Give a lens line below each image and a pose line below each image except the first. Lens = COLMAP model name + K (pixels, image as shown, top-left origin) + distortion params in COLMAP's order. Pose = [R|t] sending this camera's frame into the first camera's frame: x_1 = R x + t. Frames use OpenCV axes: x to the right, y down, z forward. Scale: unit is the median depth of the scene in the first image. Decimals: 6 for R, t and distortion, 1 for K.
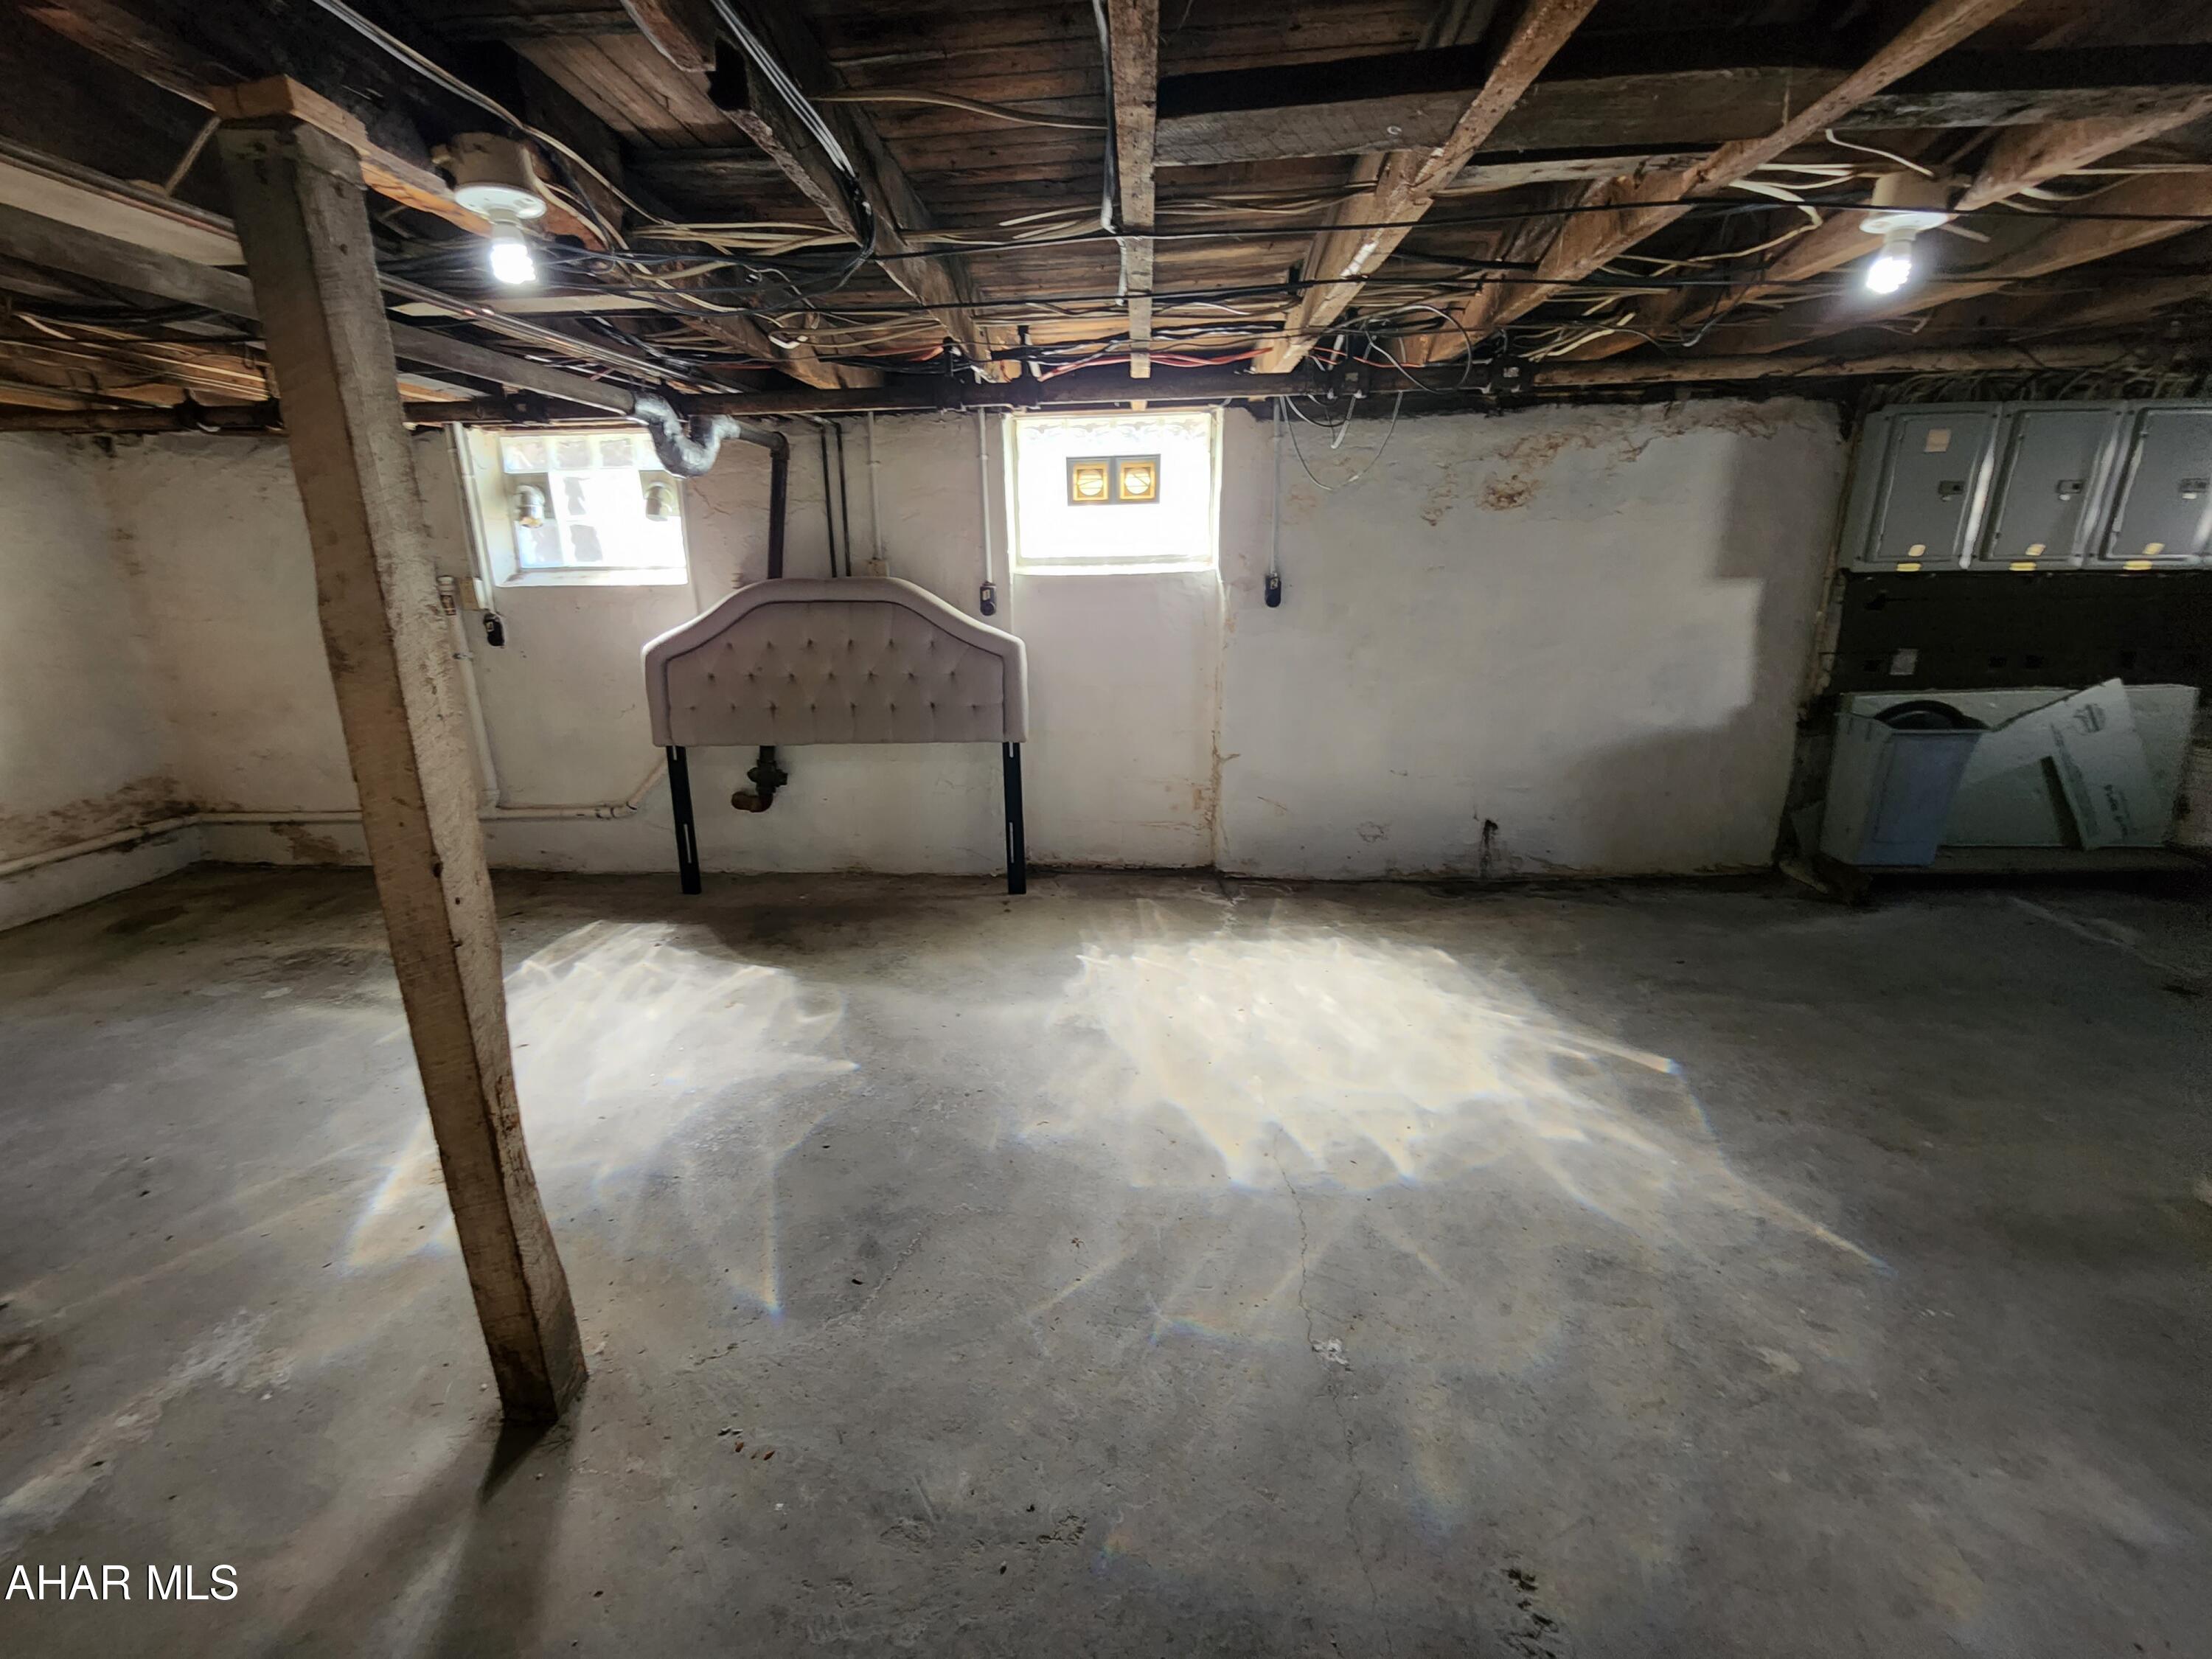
lens RADIAL K [[899.8, 0, 1097.2], [0, 899.8, 830.8], [0, 0, 1]] dist [-0.004297, -0.000165]
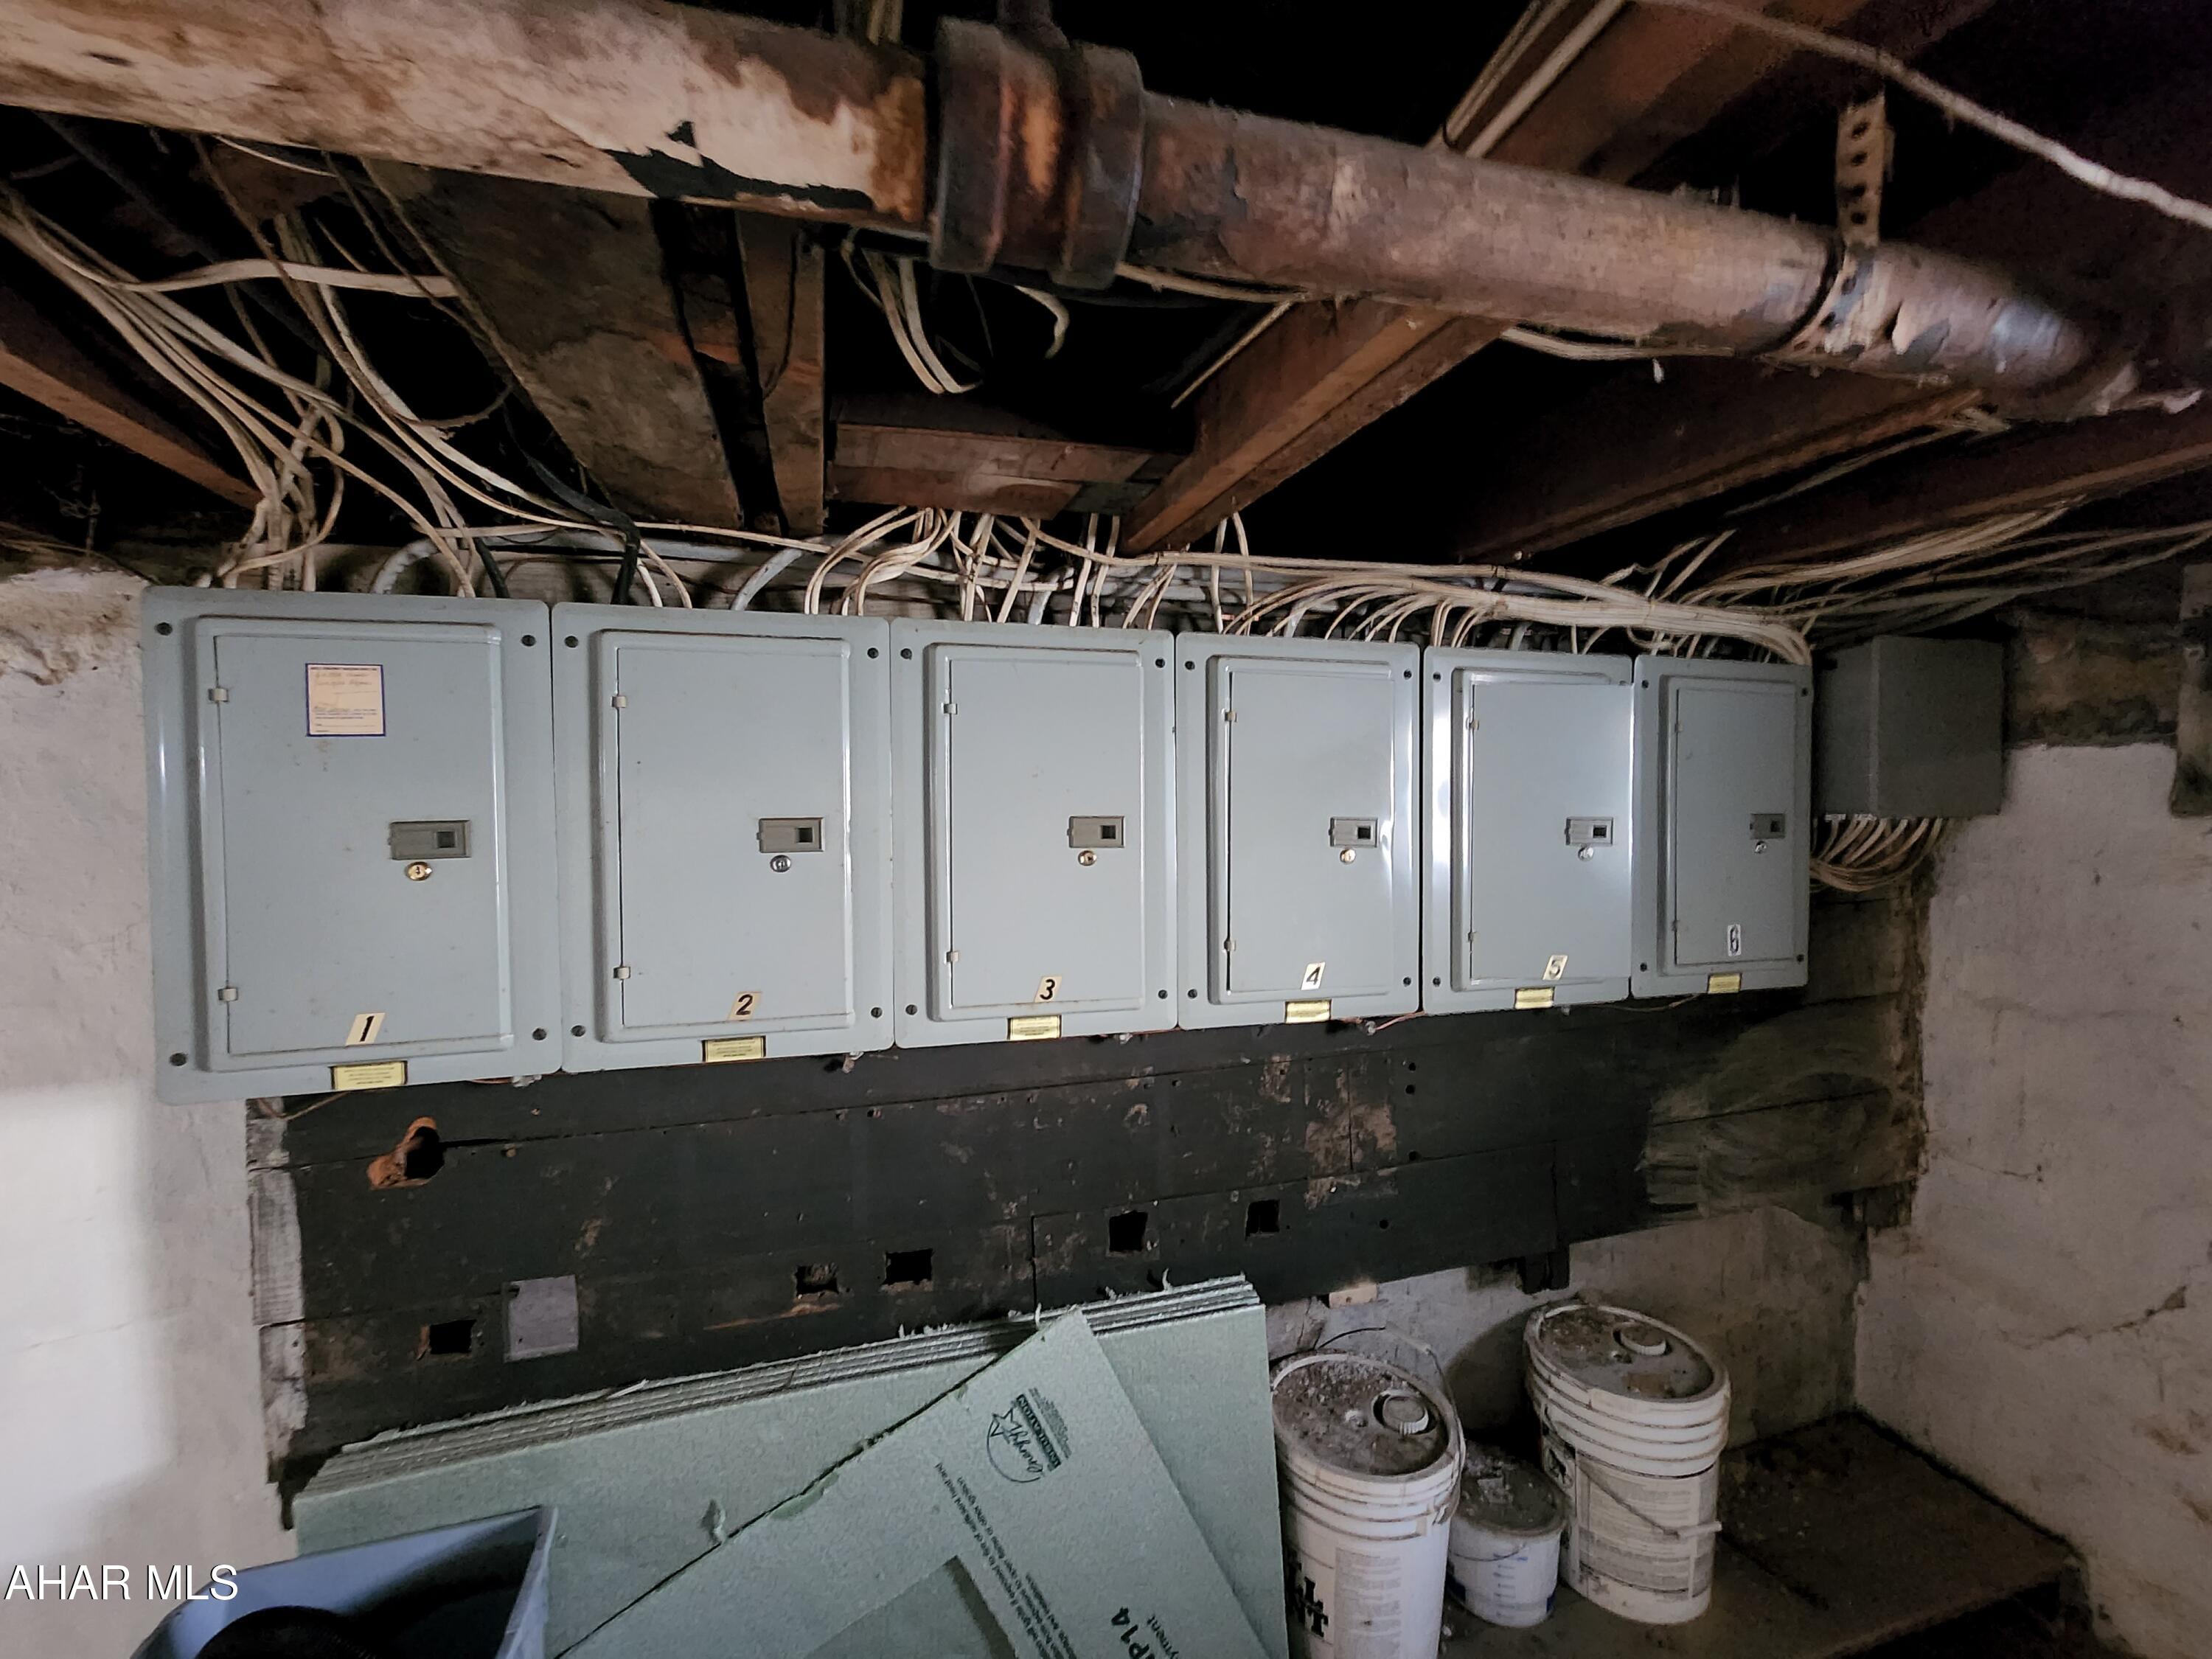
lens RADIAL K [[899.8, 0, 1097.2], [0, 899.8, 830.8], [0, 0, 1]] dist [-0.004297, -0.000165]
pose [[0.938519, -0.002891, 0.345215, 1.107677], [0.097936, 0.961113, -0.258205, -0.289616], [-0.331044, 0.276139, 0.902307, 0.652598]]
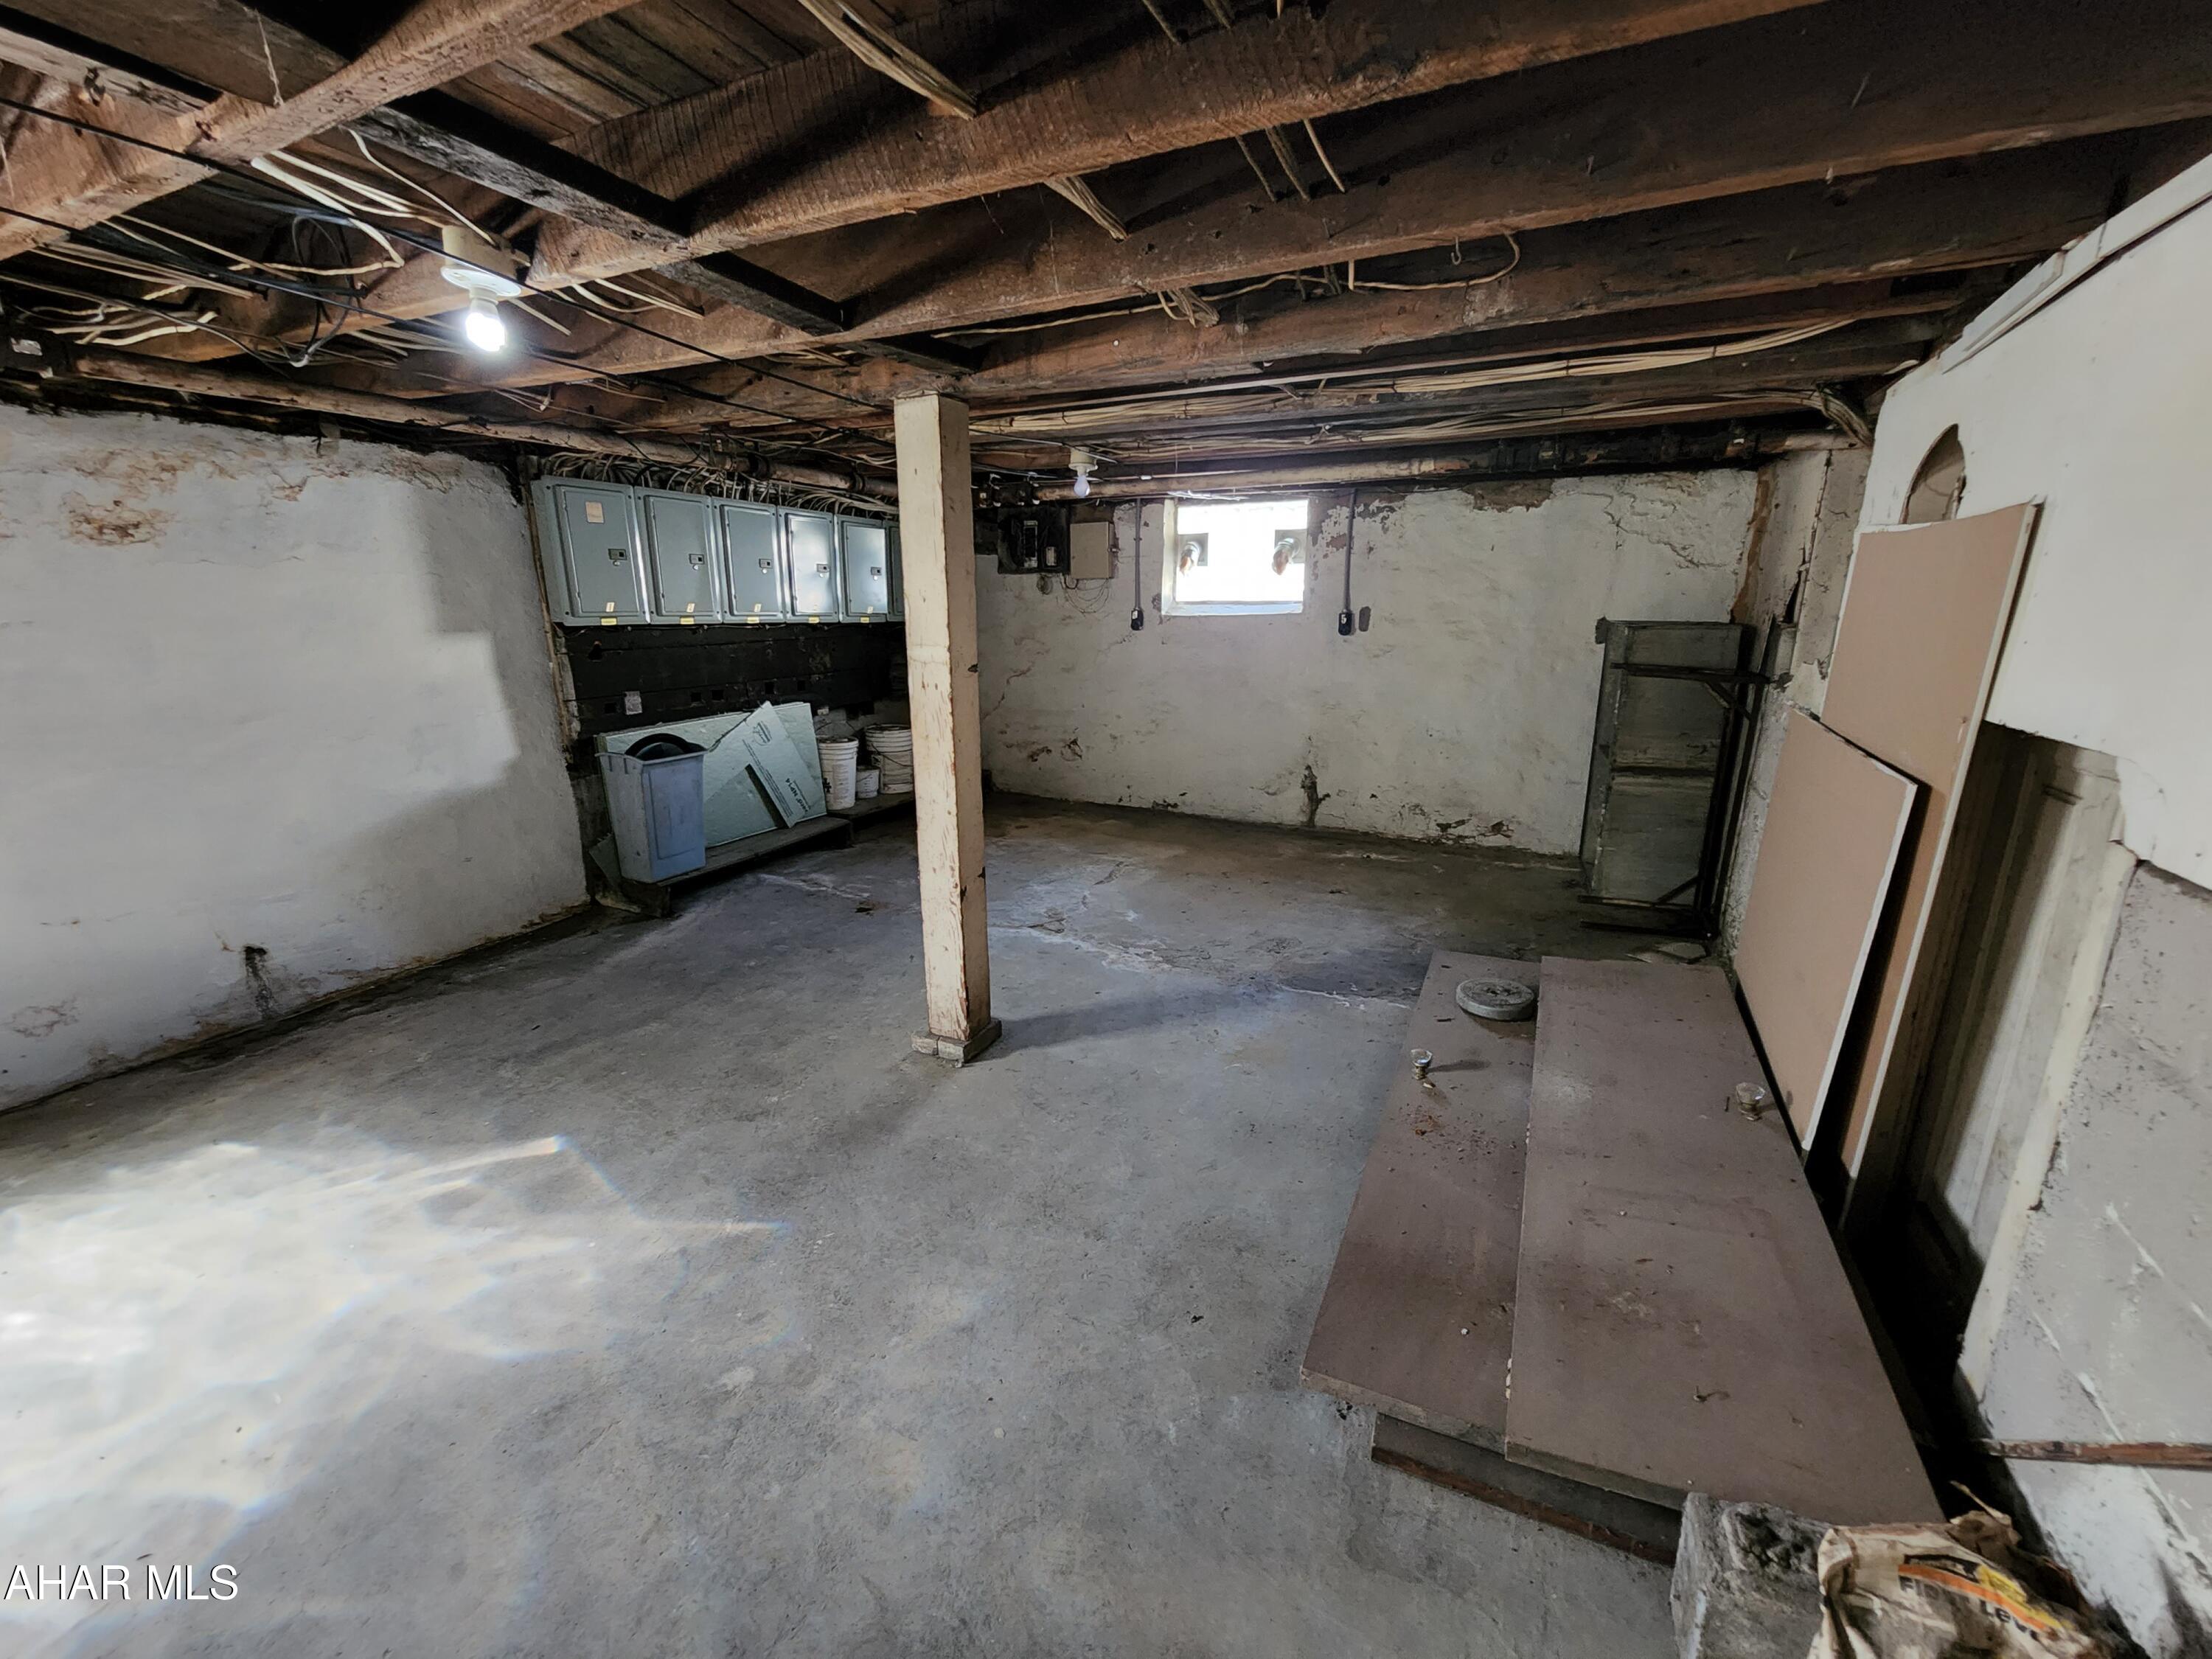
lens RADIAL K [[899.8, 0, 1097.2], [0, 899.8, 830.8], [0, 0, 1]] dist [-0.004297, -0.000165]
pose [[0.366209, -0.208895, 0.906782, 0.046500], [0.260183, 0.958596, 0.115755, -0.011094], [-0.893418, 0.193539, 0.405397, 0.038612]]
